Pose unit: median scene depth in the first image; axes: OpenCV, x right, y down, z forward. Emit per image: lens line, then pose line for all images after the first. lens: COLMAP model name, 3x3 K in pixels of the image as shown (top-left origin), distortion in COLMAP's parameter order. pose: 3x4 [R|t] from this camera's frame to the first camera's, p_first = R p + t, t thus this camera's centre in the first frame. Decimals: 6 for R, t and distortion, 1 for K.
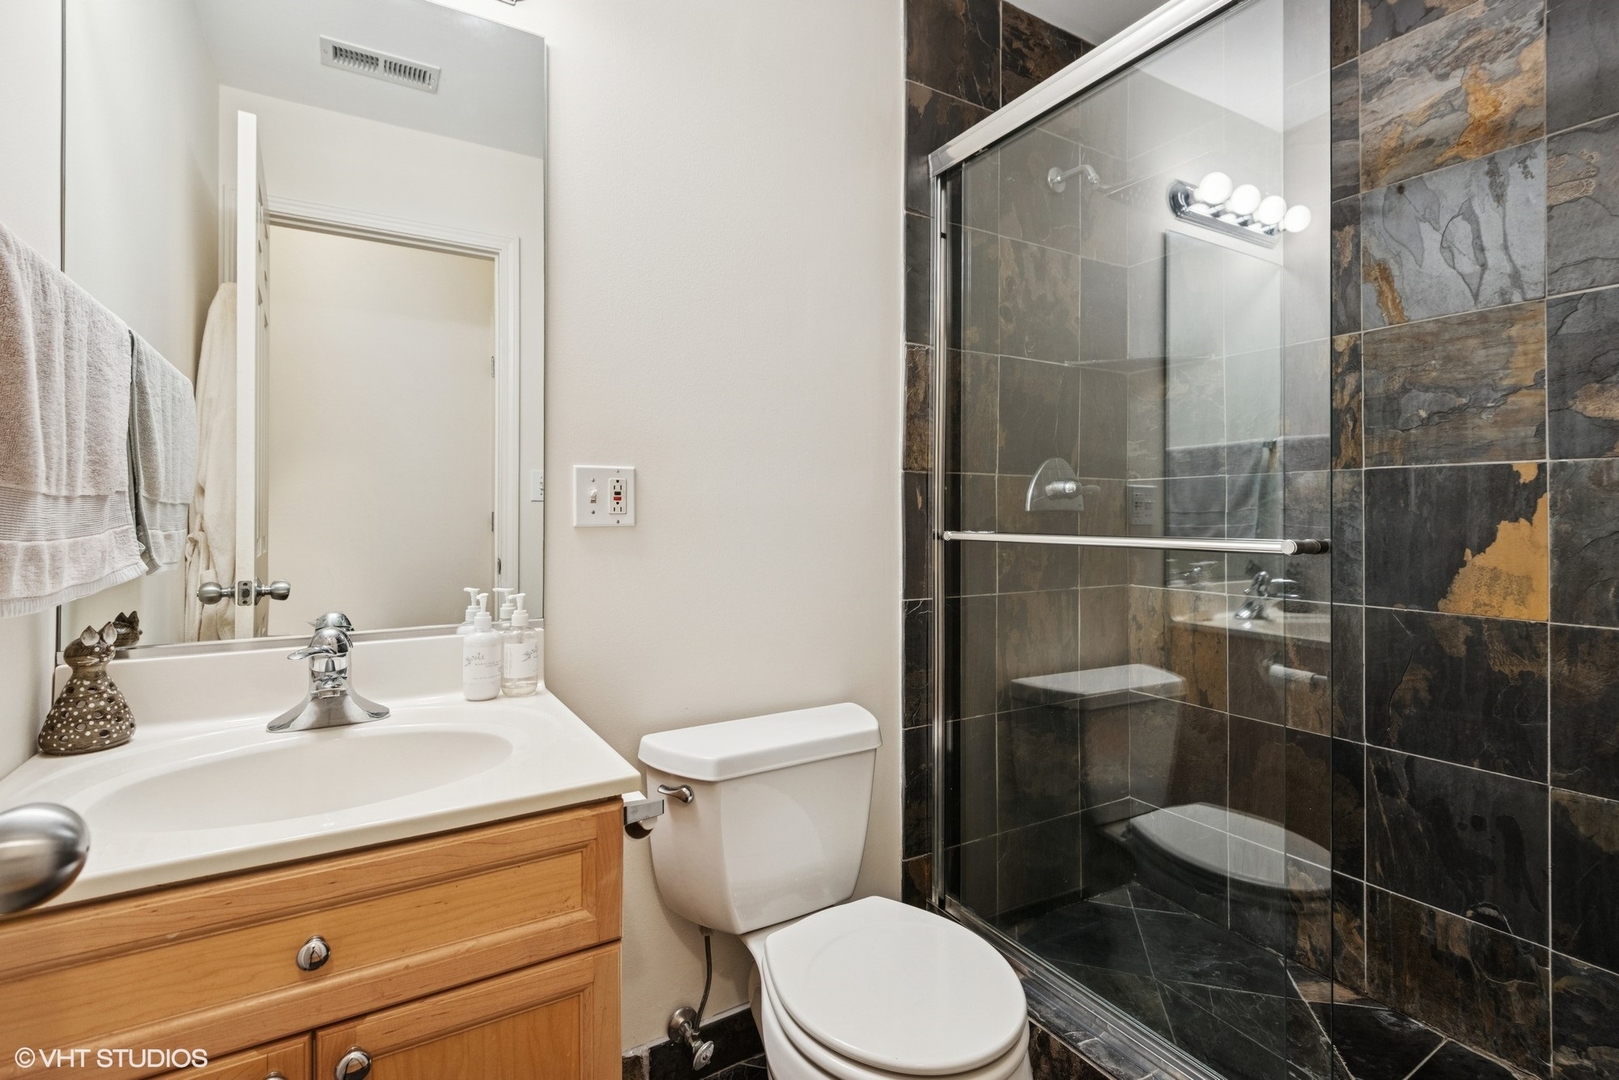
lens RADIAL K [[746.3, 0, 809.9], [0, 746.3, 510.9], [0, 0, 1]] dist [0.037880, -0.026884]
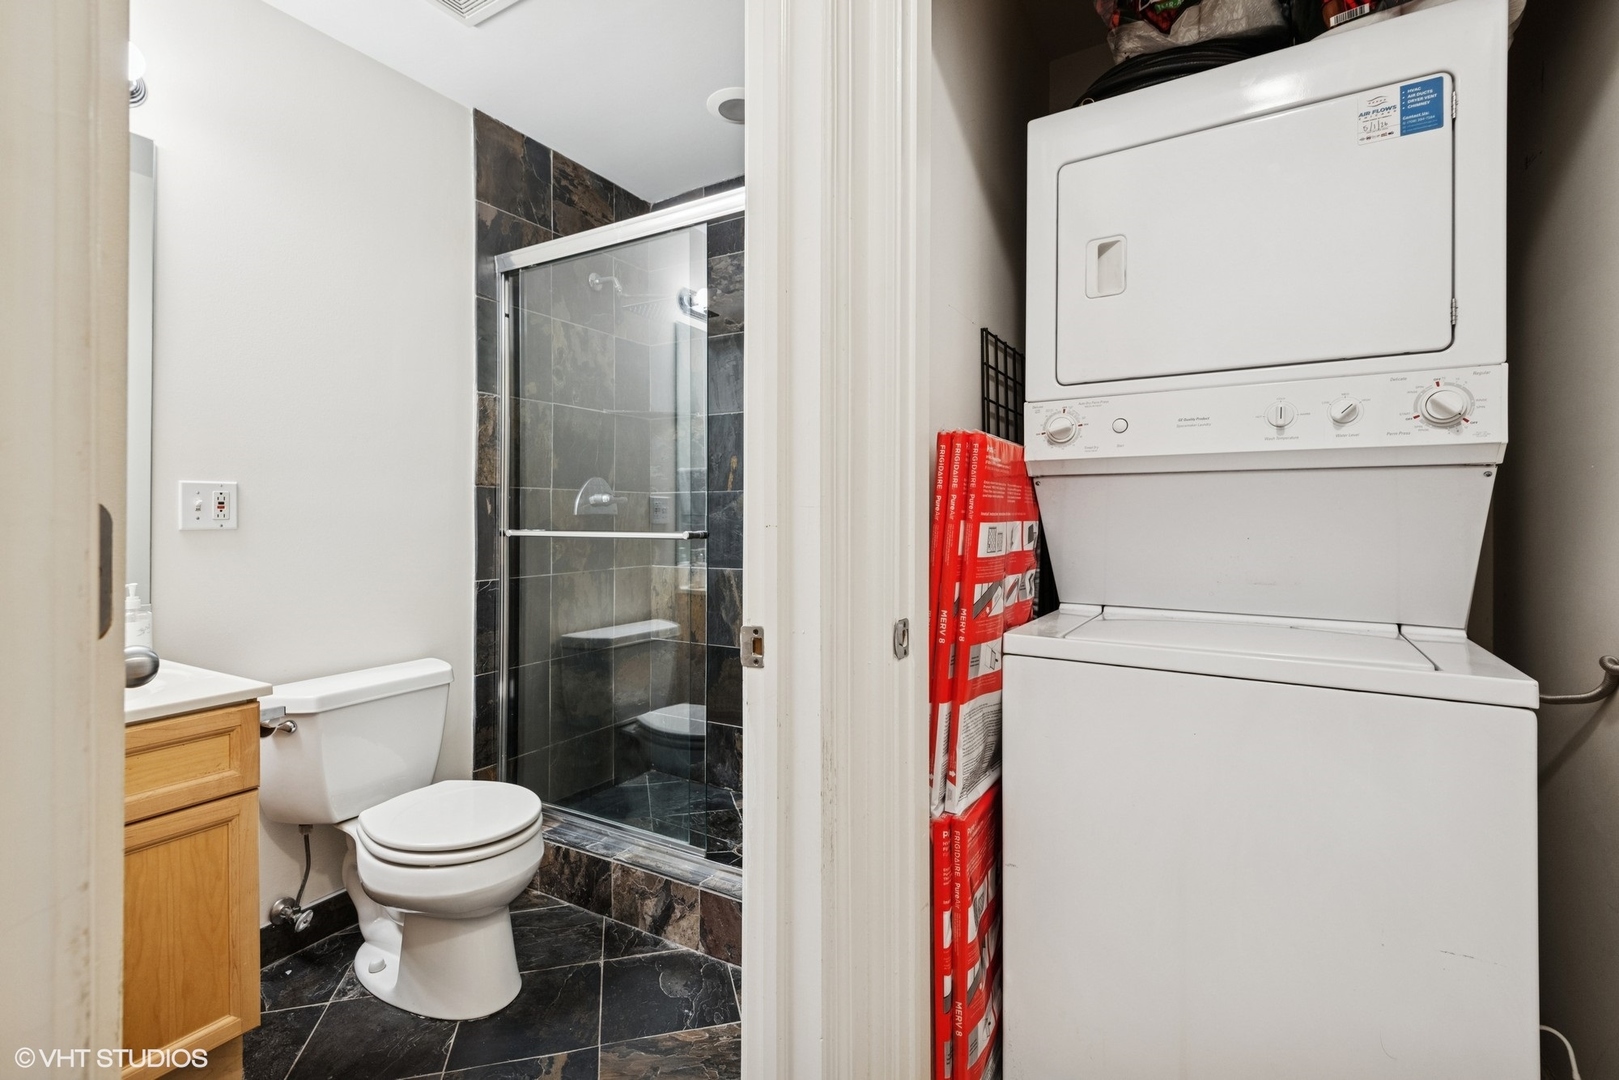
lens RADIAL K [[746.3, 0, 809.9], [0, 746.3, 510.9], [0, 0, 1]] dist [0.037880, -0.026884]
pose [[0.877026, 0.000136, 0.480443, 0.001991], [-0.000956, 0.999998, 0.001463, -0.010561], [-0.480442, -0.001743, 0.877025, -0.481528]]
